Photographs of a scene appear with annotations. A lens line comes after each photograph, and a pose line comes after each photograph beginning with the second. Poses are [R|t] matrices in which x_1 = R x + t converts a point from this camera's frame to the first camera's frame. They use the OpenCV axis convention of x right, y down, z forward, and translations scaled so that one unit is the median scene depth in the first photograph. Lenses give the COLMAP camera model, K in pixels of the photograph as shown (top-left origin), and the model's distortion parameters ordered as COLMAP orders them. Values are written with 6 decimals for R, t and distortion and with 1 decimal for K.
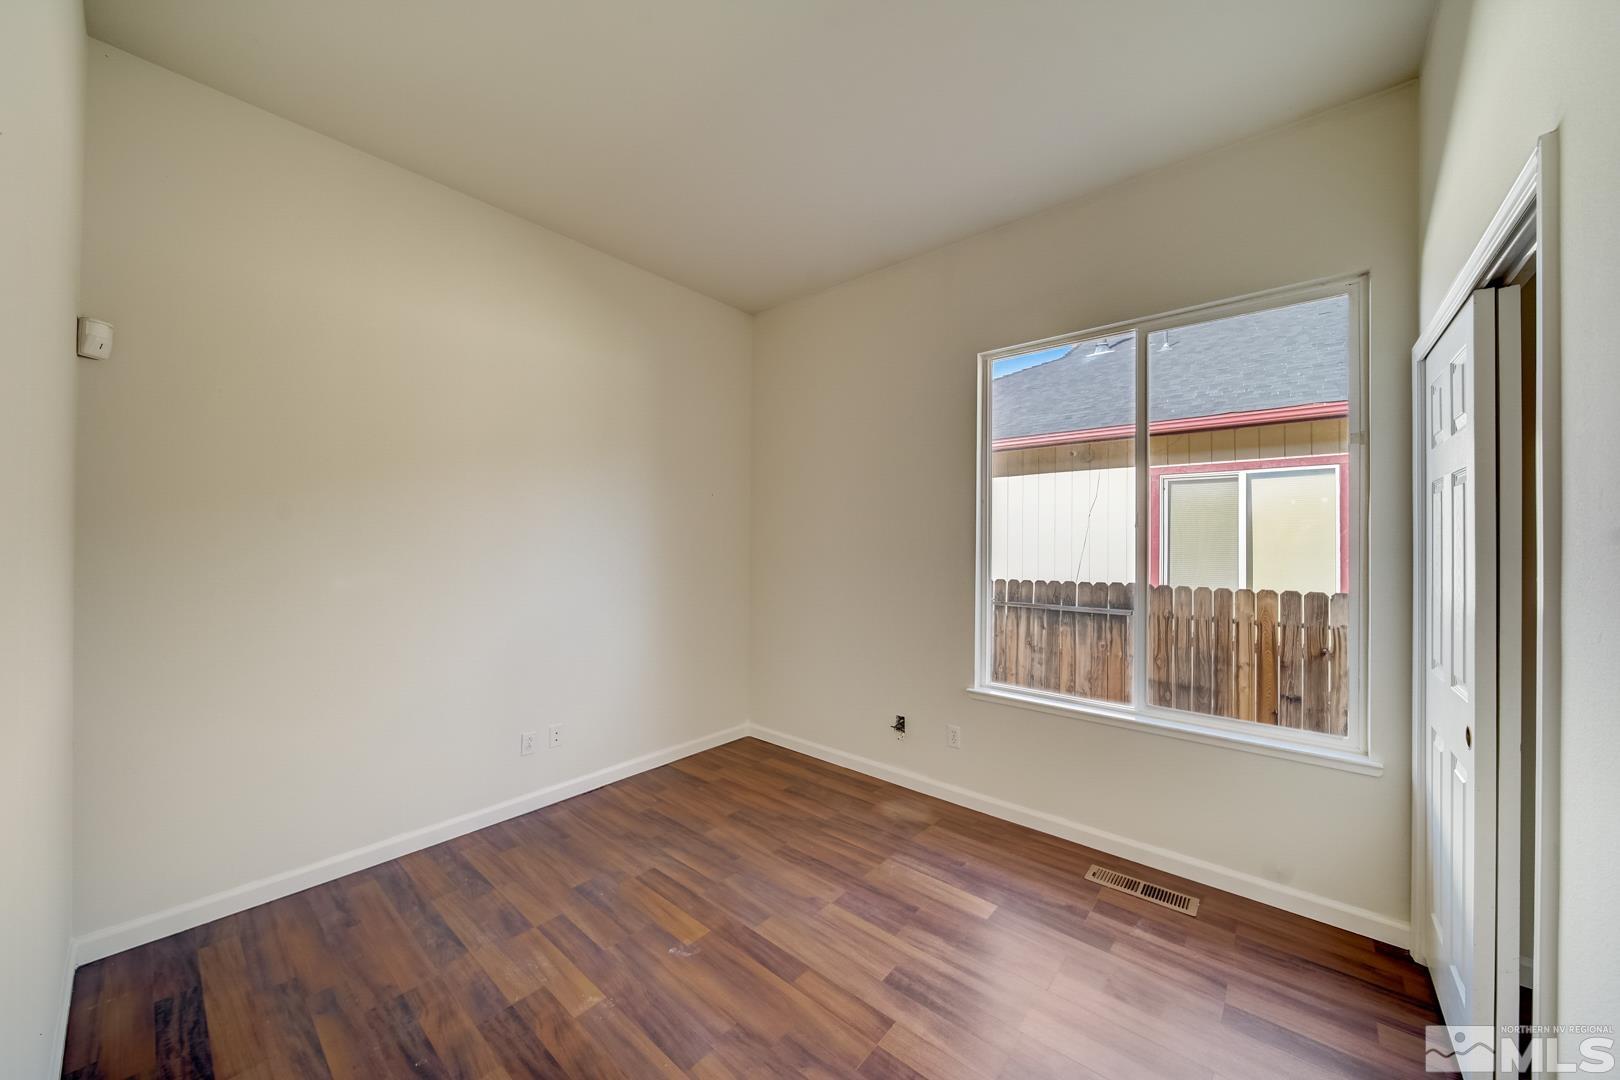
lens RADIAL K [[573.4, 0, 806.5], [0, 573.4, 540.1], [0, 0, 1]] dist [-0.005668, -0.000514]
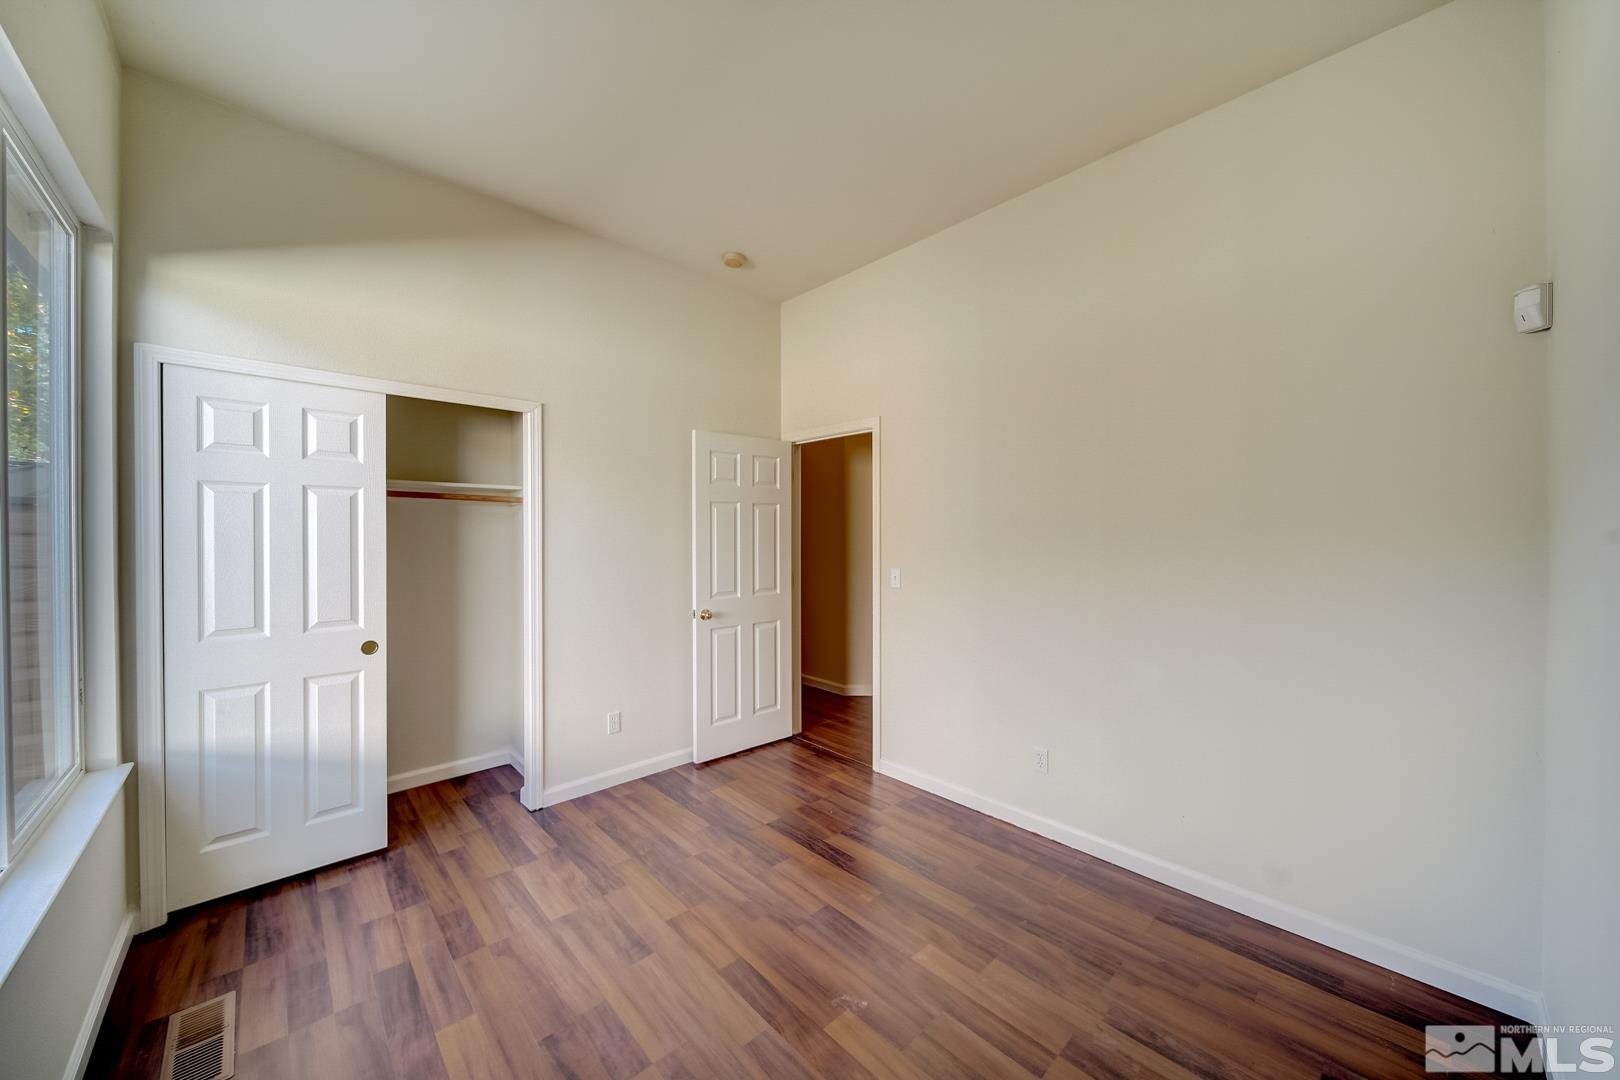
lens RADIAL K [[573.4, 0, 813.0], [0, 573.4, 543.8], [0, 0, 1]] dist [-0.005668, -0.000514]
pose [[-0.995327, -0.005008, 0.096435, -0.251264], [-0.004383, 0.999968, 0.006695, 0.007527], [-0.096465, 0.006241, -0.995317, 1.976832]]
